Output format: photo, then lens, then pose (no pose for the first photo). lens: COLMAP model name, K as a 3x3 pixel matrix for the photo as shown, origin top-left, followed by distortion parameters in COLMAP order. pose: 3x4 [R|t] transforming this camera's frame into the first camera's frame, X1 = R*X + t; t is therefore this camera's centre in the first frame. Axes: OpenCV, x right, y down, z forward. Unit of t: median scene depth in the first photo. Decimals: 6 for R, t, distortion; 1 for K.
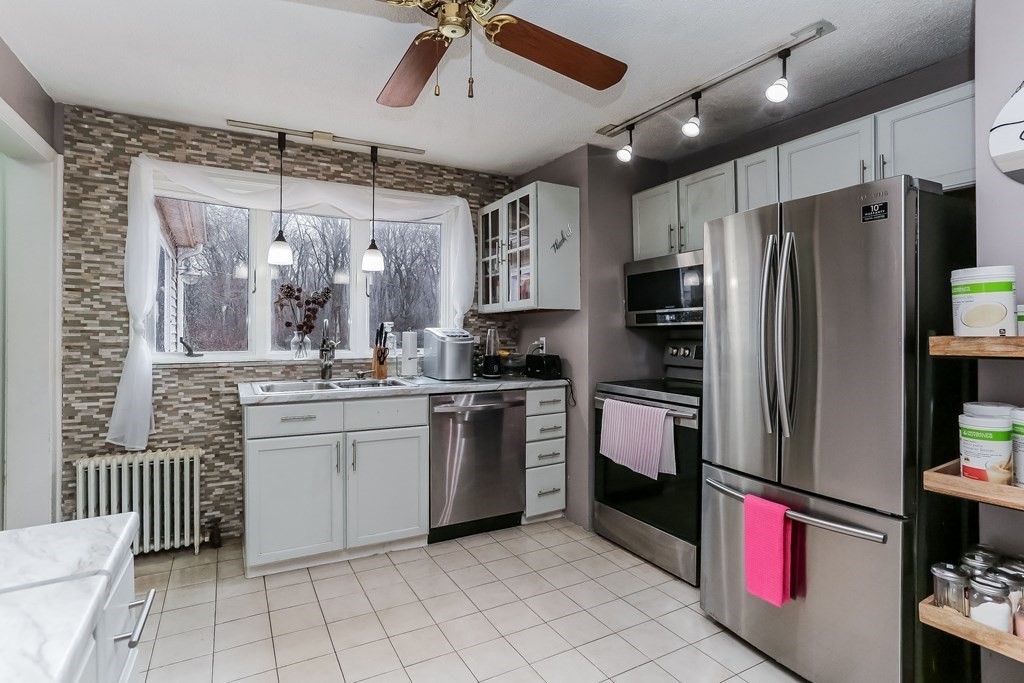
lens RADIAL K [[511.3, 0, 509.9], [0, 511.3, 334.1], [0, 0, 1]] dist [-0.063181, 0.035081]
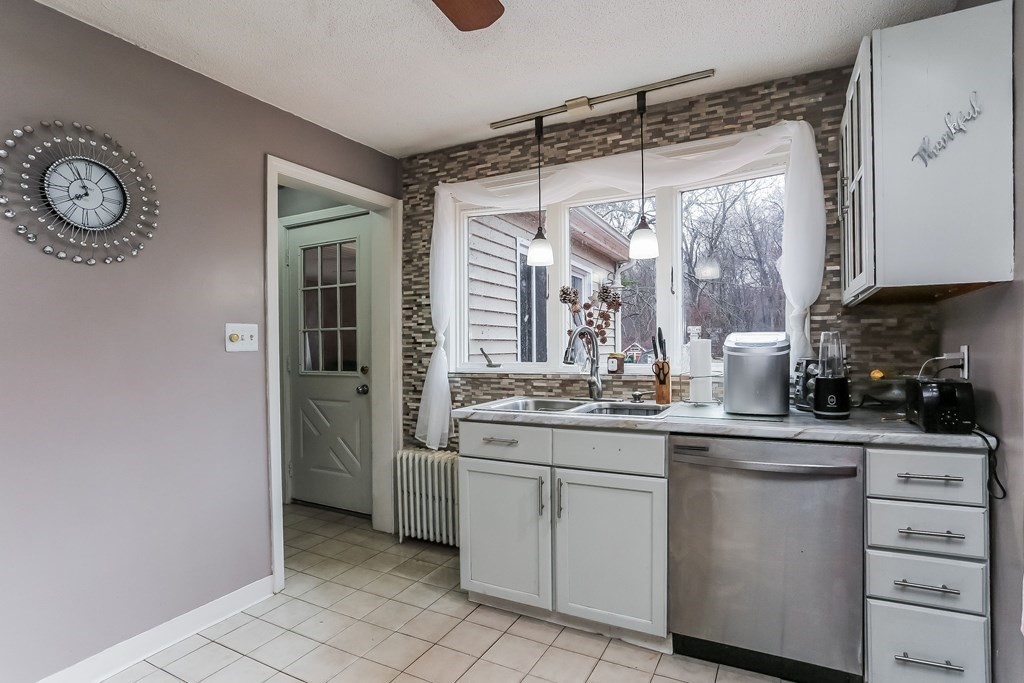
lens RADIAL K [[538.7, 0, 511.7], [0, 538.7, 348.7], [0, 0, 1]] dist [-0.044775, 0.002032]
pose [[0.539578, -0.001555, -0.841934, 0.328742], [0.006294, 0.999978, 0.002187, 0.006369], [0.841912, -0.006480, 0.539575, 0.464513]]
